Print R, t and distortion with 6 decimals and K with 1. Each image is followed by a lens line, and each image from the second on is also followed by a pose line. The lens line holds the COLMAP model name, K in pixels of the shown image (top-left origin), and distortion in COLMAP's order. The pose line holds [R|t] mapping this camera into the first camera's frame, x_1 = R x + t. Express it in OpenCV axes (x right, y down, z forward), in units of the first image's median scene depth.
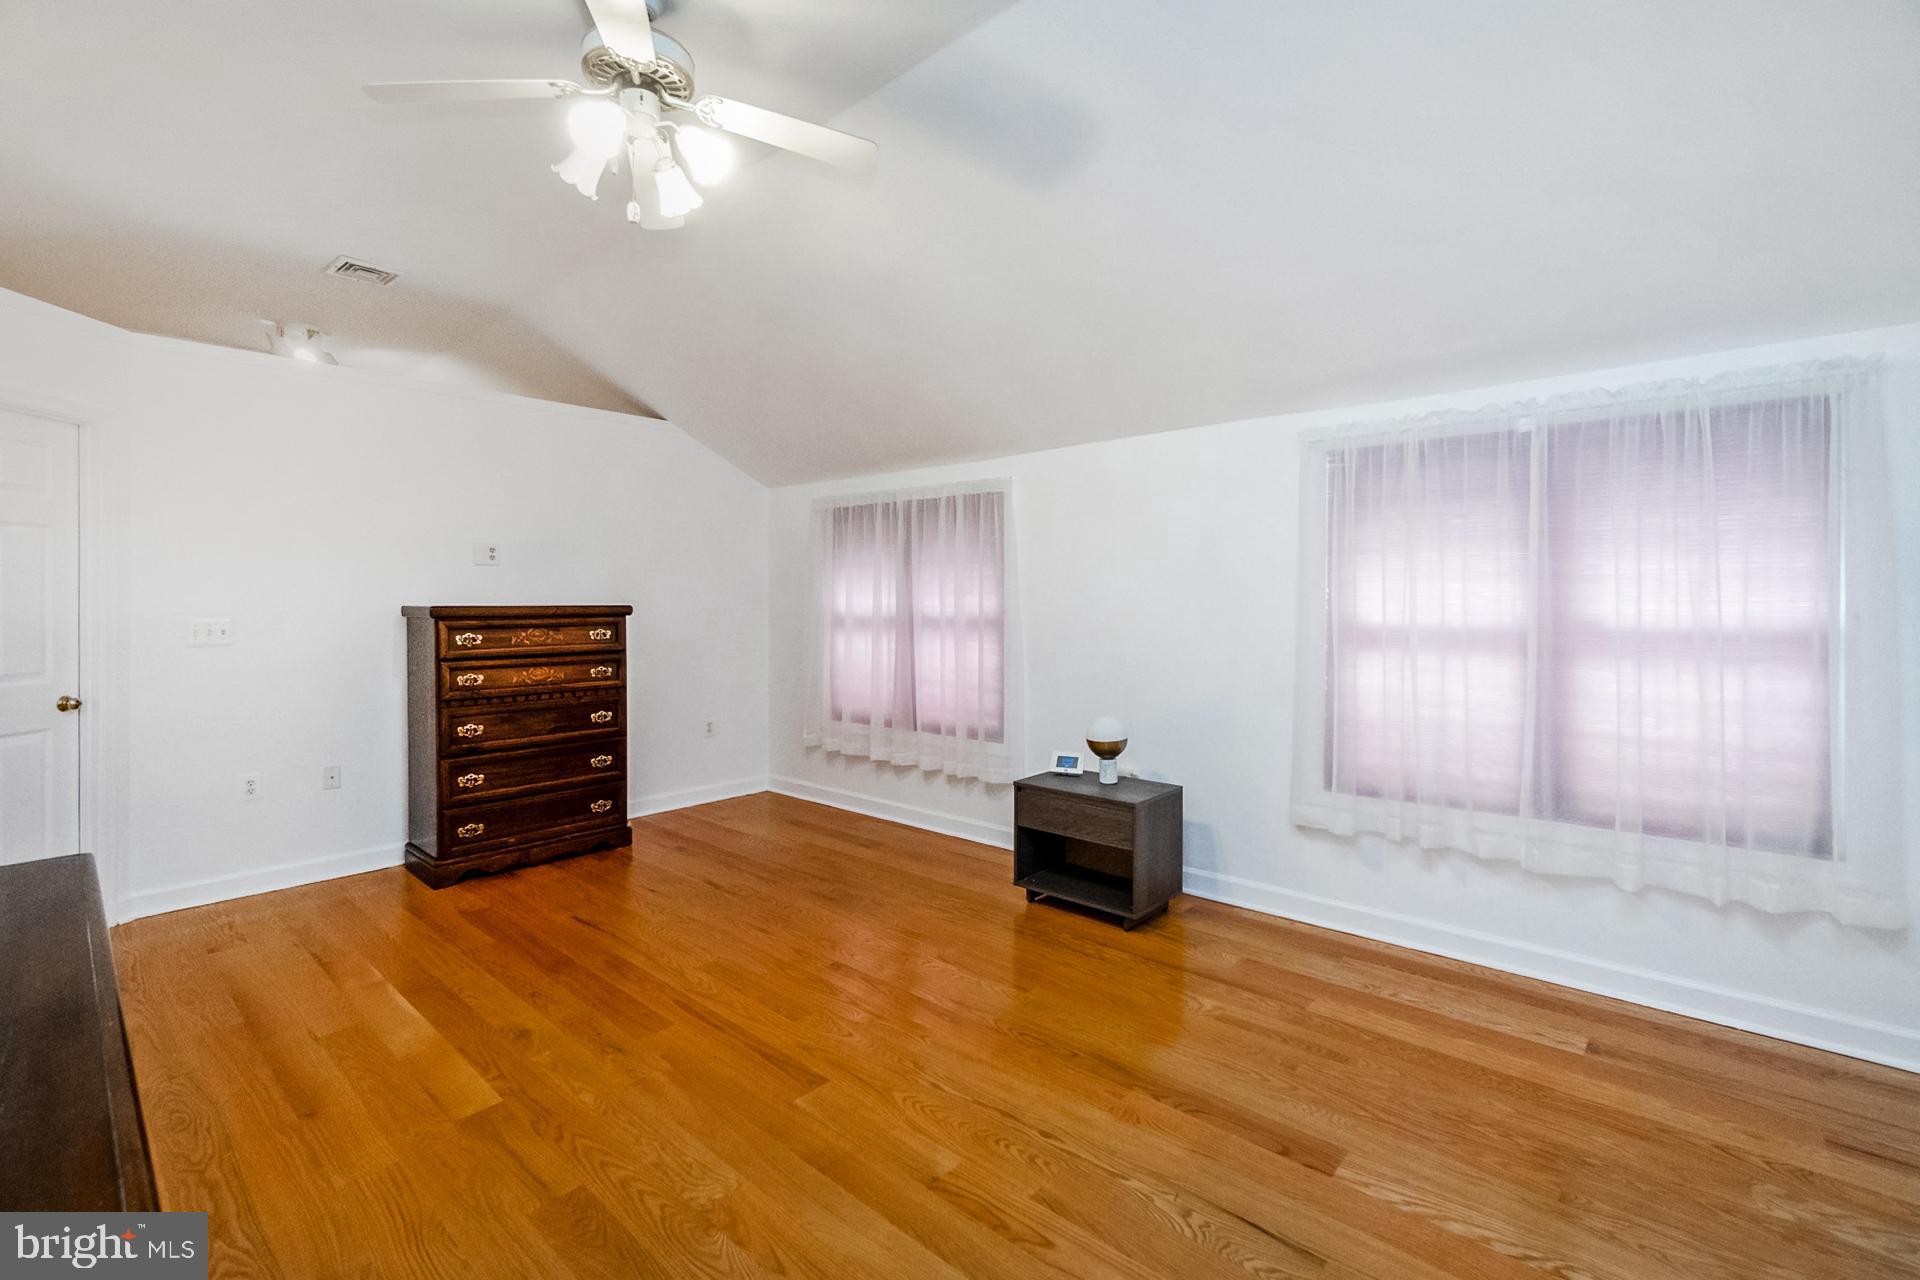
lens RADIAL K [[838.8, 0, 963.5], [0, 838.8, 603.9], [0, 0, 1]] dist [-0.010262, -0.000038]
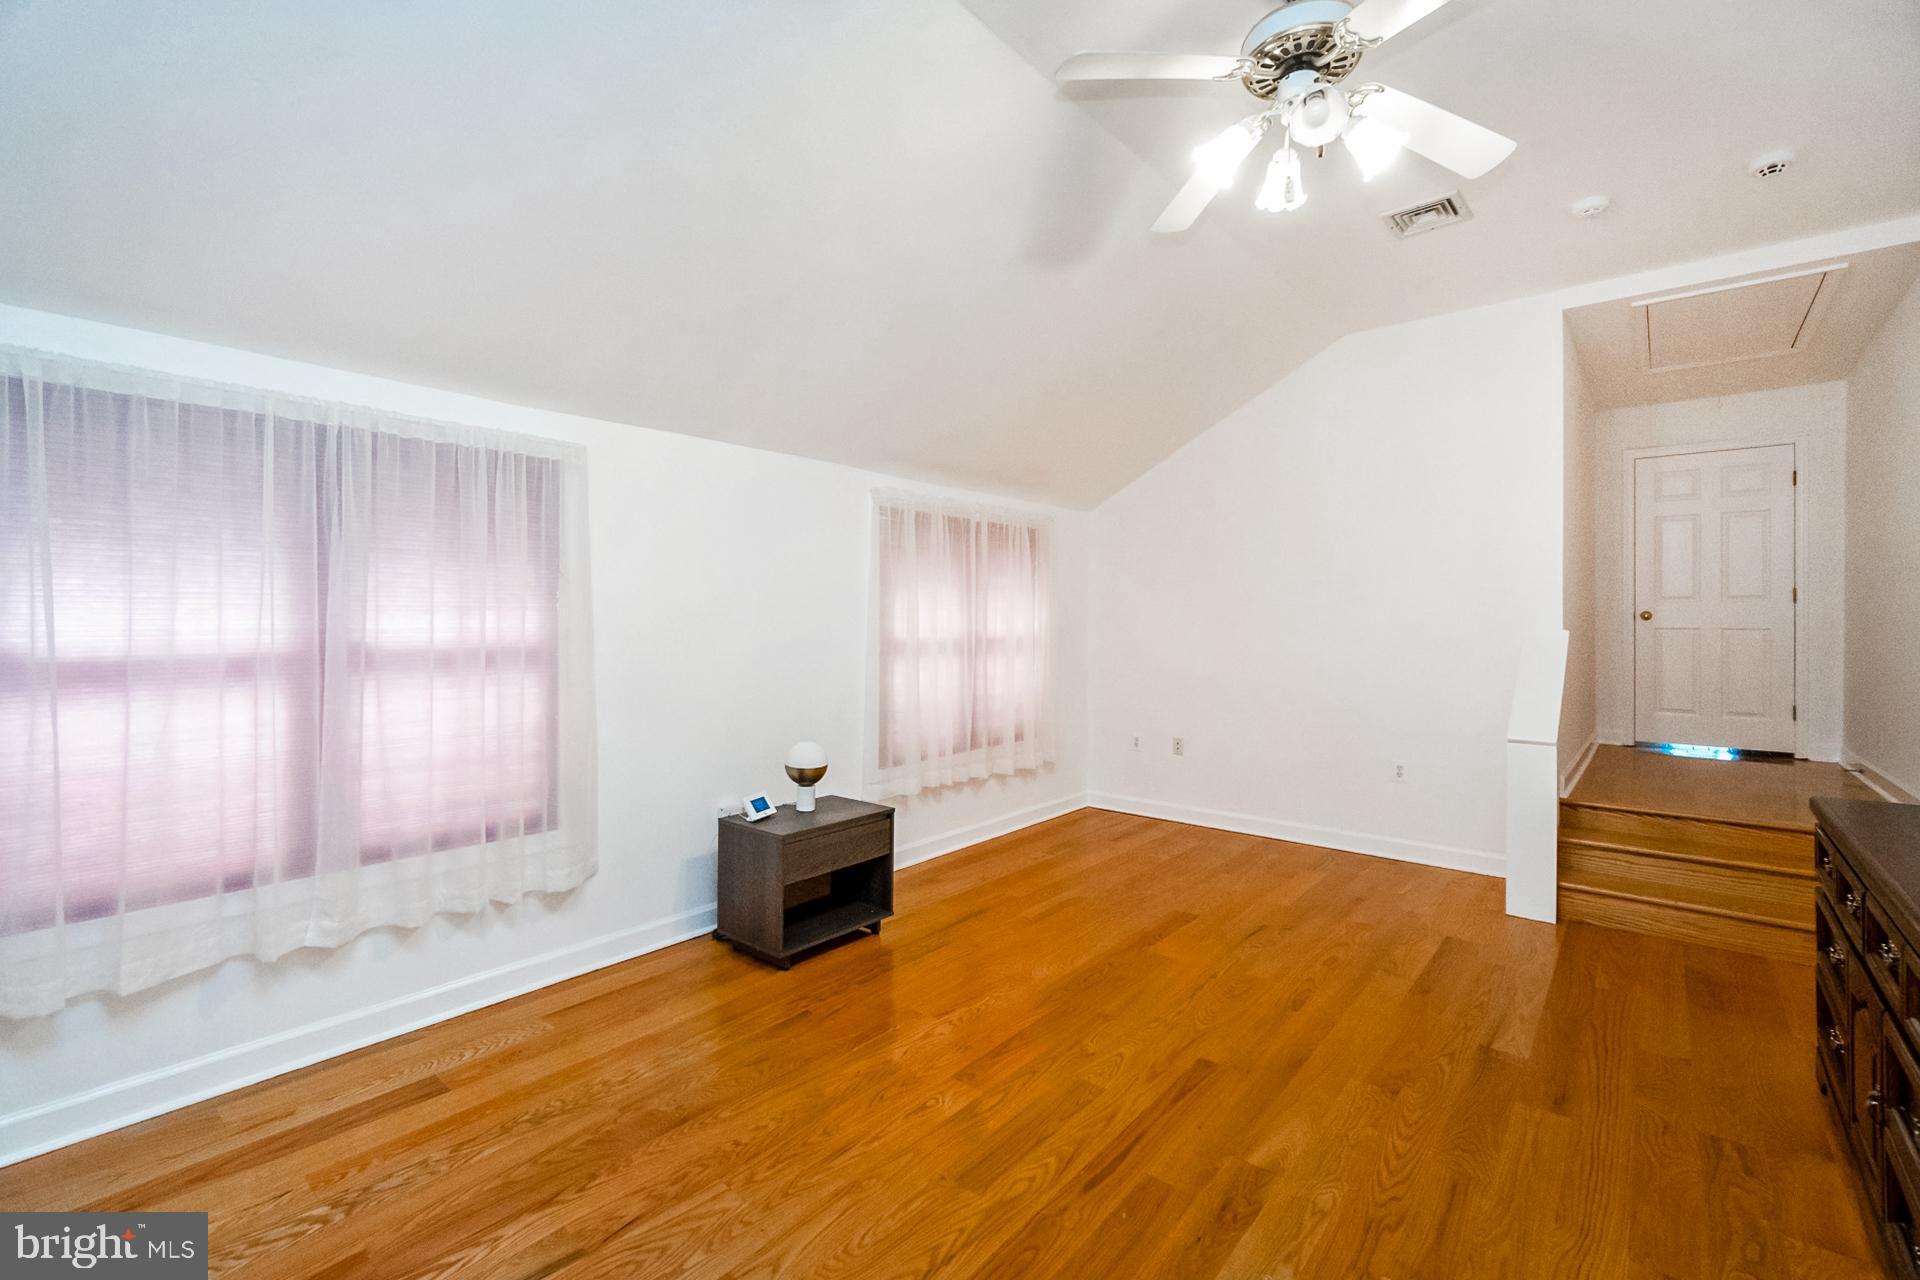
lens RADIAL K [[829.9, 0, 949.5], [0, 829.9, 621.2], [0, 0, 1]] dist [-0.012169, -0.000002]
pose [[-0.019785, 0.001218, 0.999804, -0.788304], [0.002855, 0.999995, -0.001162, -0.002931], [-0.999800, 0.002832, -0.019788, 0.856698]]
